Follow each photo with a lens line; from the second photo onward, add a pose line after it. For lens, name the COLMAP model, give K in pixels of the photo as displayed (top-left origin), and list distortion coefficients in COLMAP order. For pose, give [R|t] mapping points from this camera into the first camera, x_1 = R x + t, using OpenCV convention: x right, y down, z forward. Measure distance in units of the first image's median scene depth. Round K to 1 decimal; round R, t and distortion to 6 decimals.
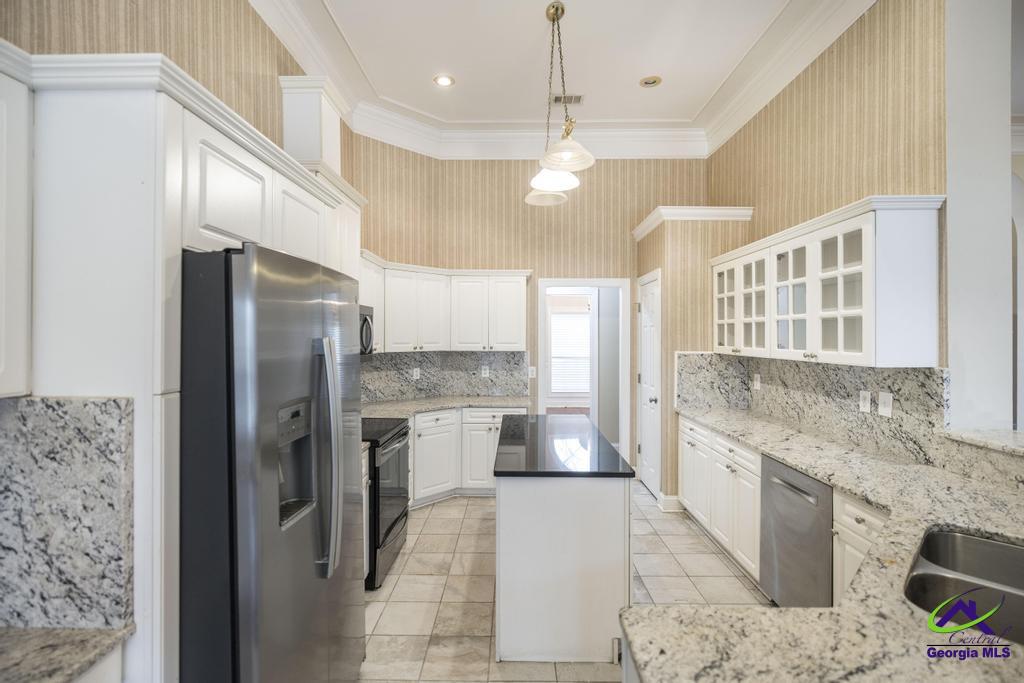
lens RADIAL K [[467.6, 0, 530.3], [0, 467.6, 335.7], [0, 0, 1]] dist [-0.001127, -0.000004]
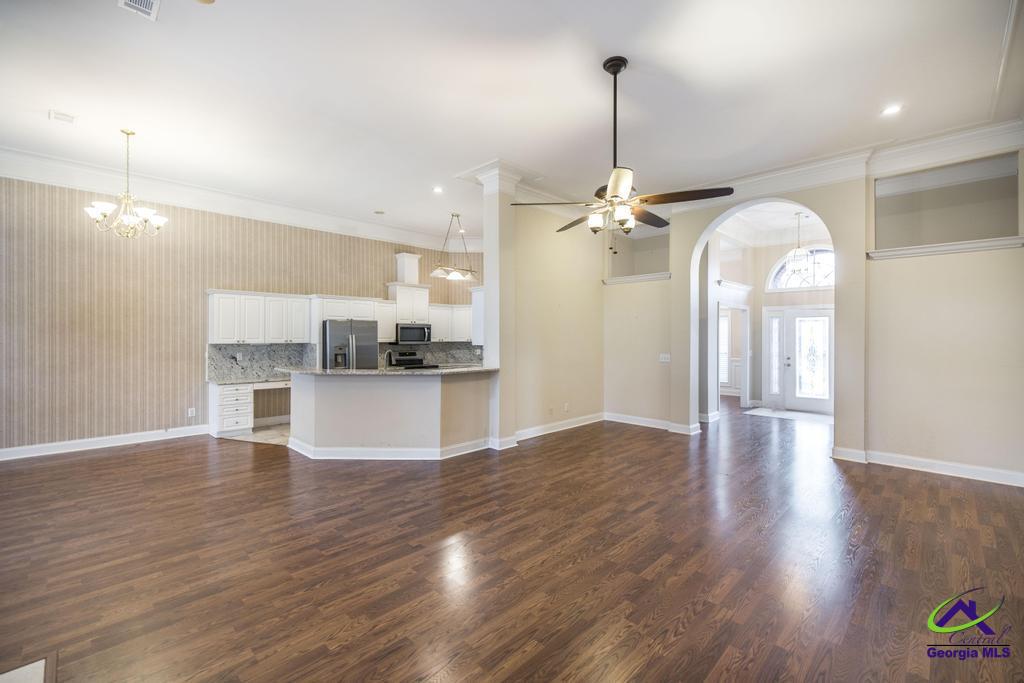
lens RADIAL K [[442.4, 0, 511.3], [0, 442.4, 338.9], [0, 0, 1]] dist [0.001264, 0.000113]
pose [[0.693212, 0.005237, -0.720715, 2.537374], [-0.001457, 0.999982, 0.005866, 0.010061], [0.720732, -0.003016, 0.693207, -0.623450]]
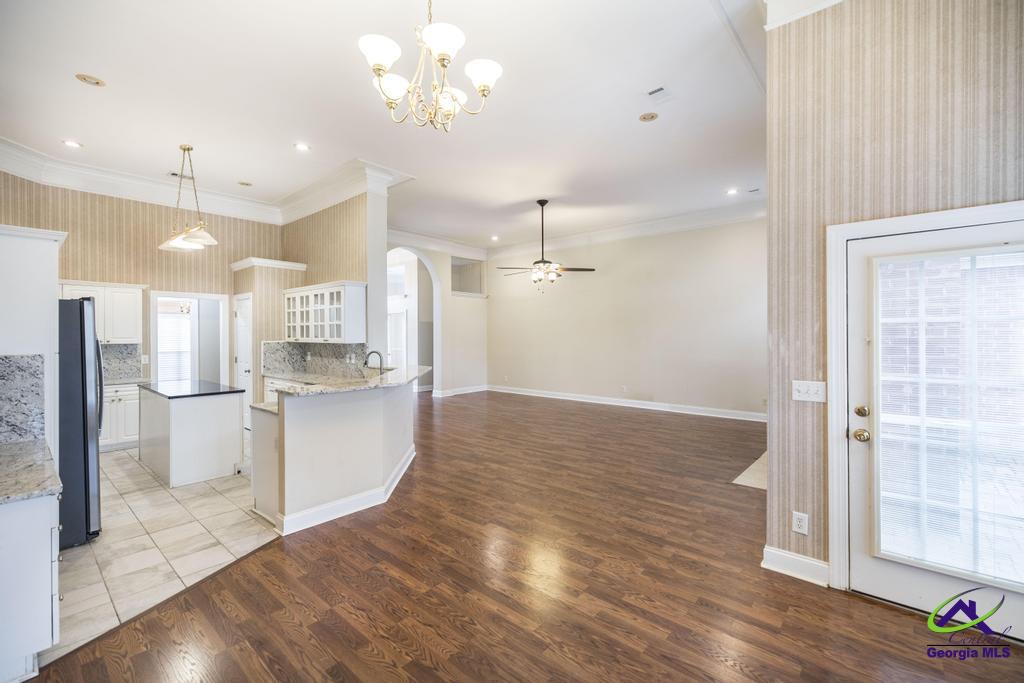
lens RADIAL K [[436.1, 0, 511.4], [0, 436.1, 335.4], [0, 0, 1]] dist [0.001245, -0.000021]
pose [[0.675803, -0.006607, 0.737053, -0.392075], [0.002915, 0.999976, 0.006291, 0.006738], [-0.737077, -0.002103, 0.675806, -1.184341]]
